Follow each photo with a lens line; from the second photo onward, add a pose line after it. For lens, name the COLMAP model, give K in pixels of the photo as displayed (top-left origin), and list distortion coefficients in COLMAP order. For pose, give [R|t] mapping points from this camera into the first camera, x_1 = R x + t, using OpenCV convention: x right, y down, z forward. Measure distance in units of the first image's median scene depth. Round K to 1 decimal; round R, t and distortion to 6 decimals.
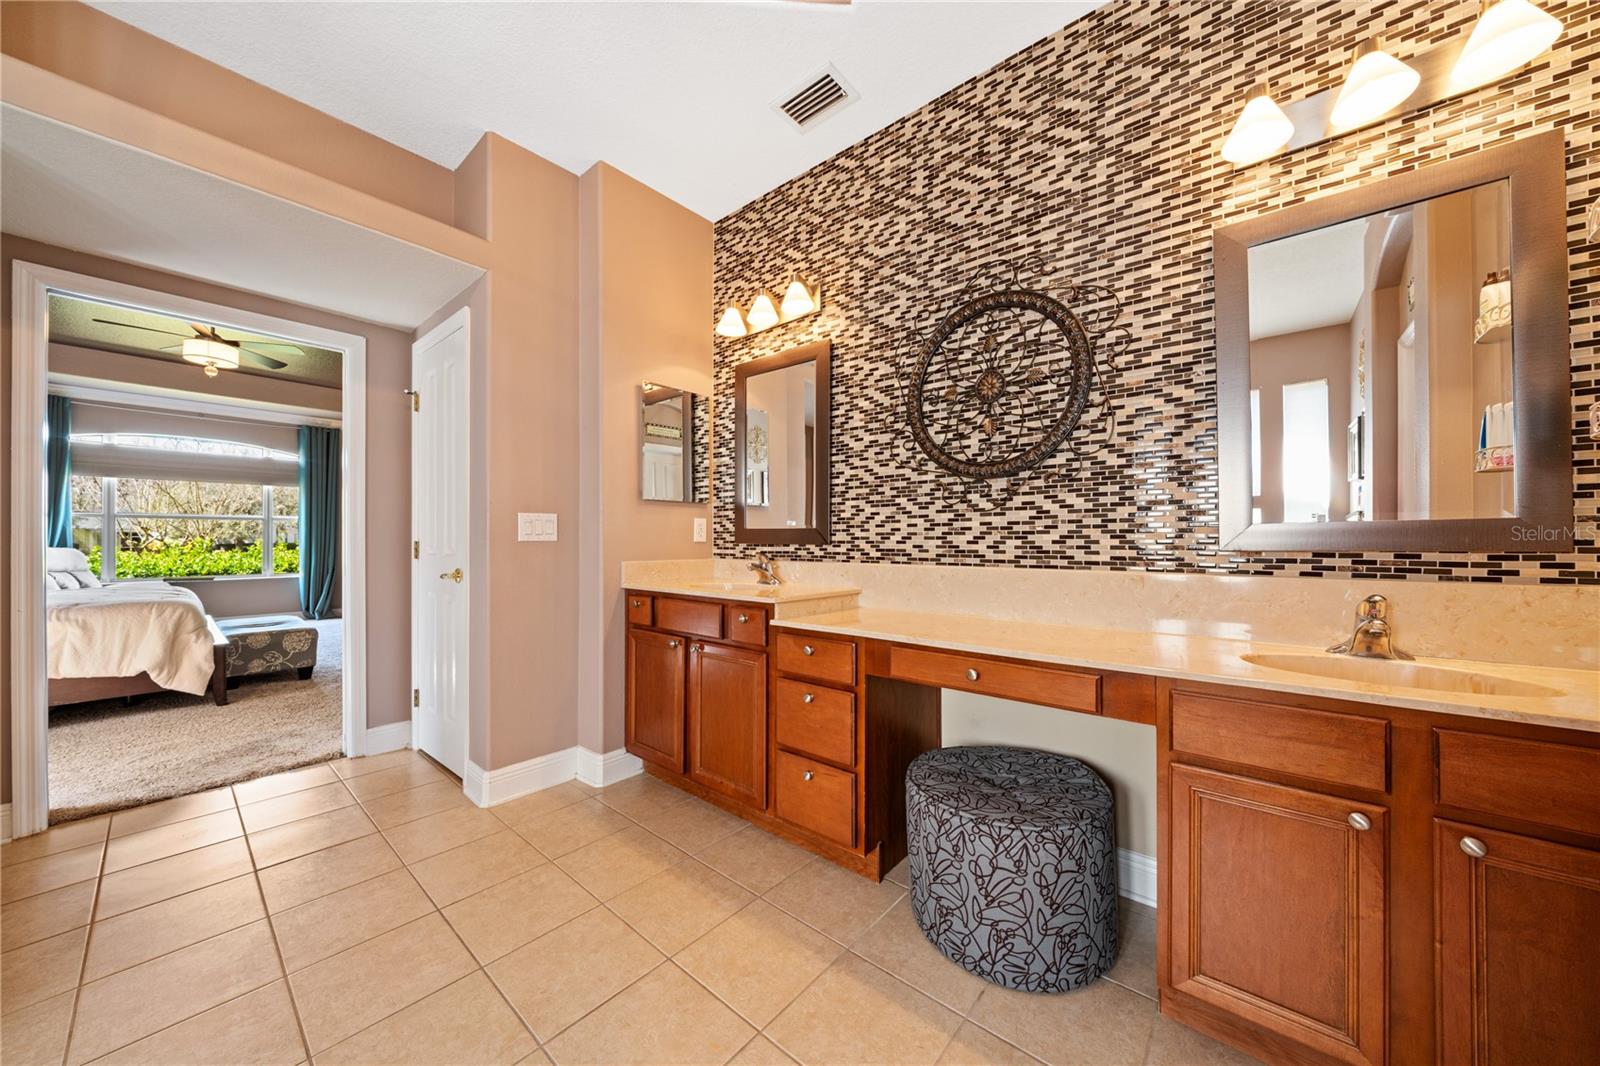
lens RADIAL K [[548.1, 0, 805.0], [0, 548.1, 541.7], [0, 0, 1]] dist [-0.006765, -0.000223]
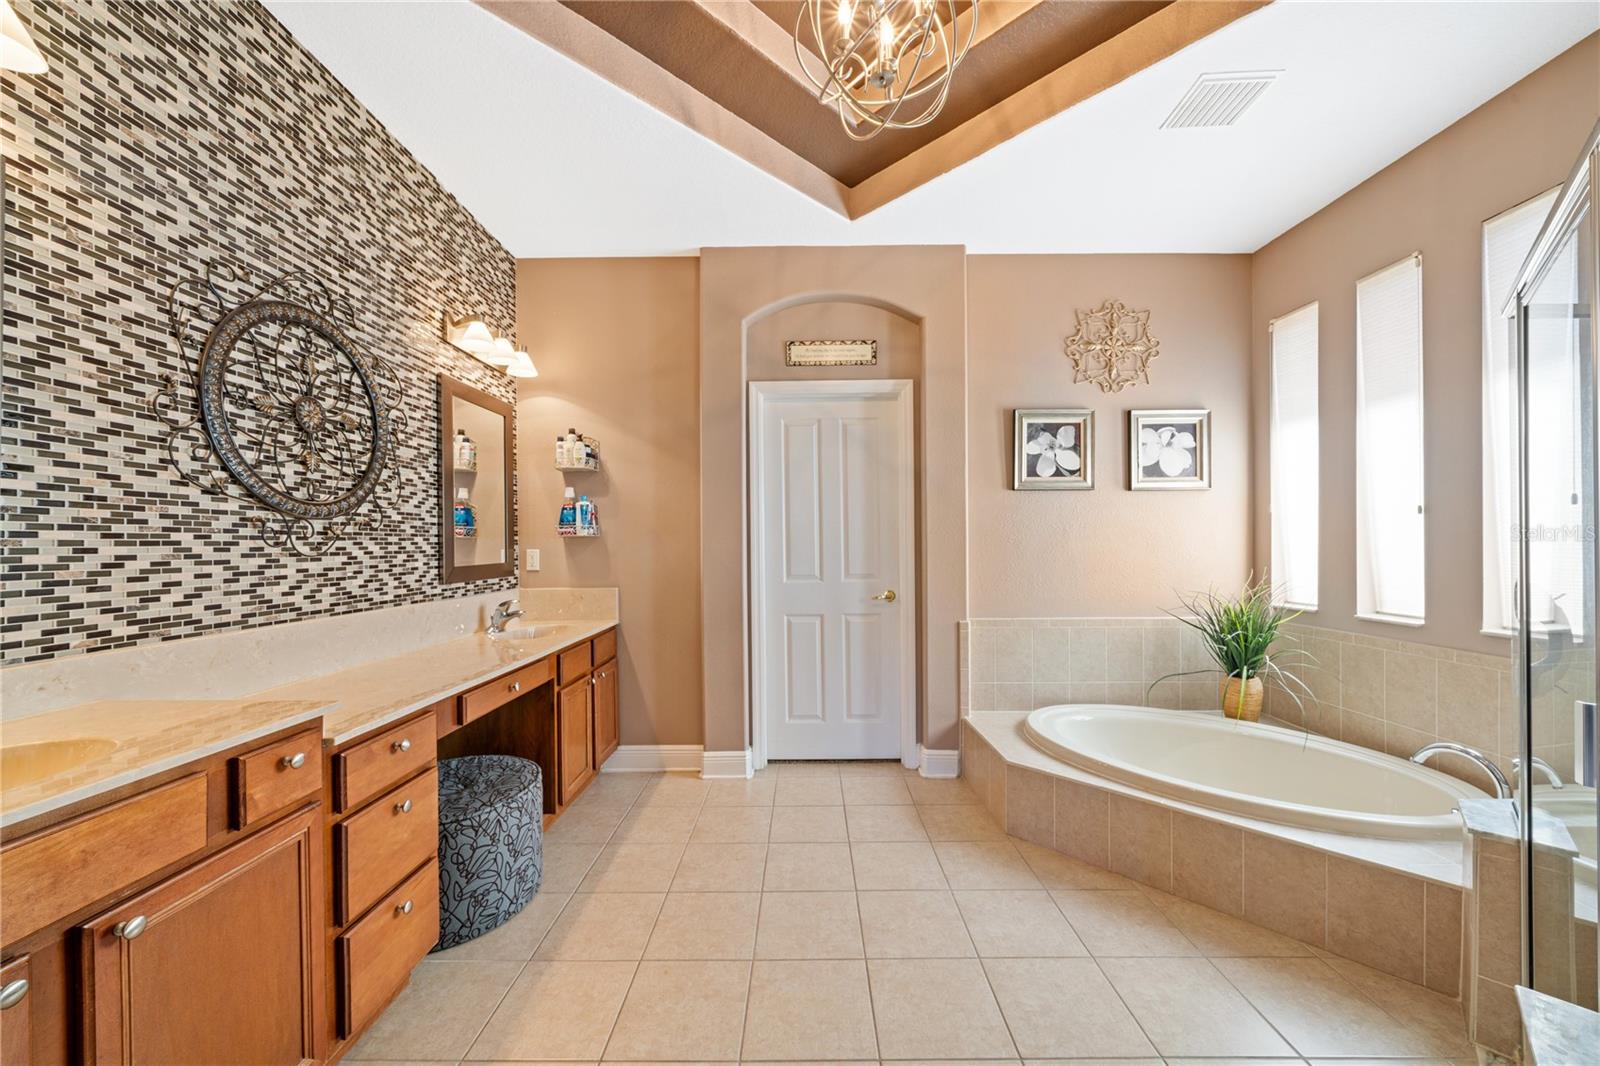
lens RADIAL K [[611.8, 0, 799.7], [0, 611.8, 540.4], [0, 0, 1]] dist [-0.003595, 0.000173]
pose [[-0.643042, 0.005212, 0.765813, -0.868471], [0.003642, 0.999986, -0.003748, -0.070806], [-0.765822, 0.000378, -0.643053, 0.972986]]
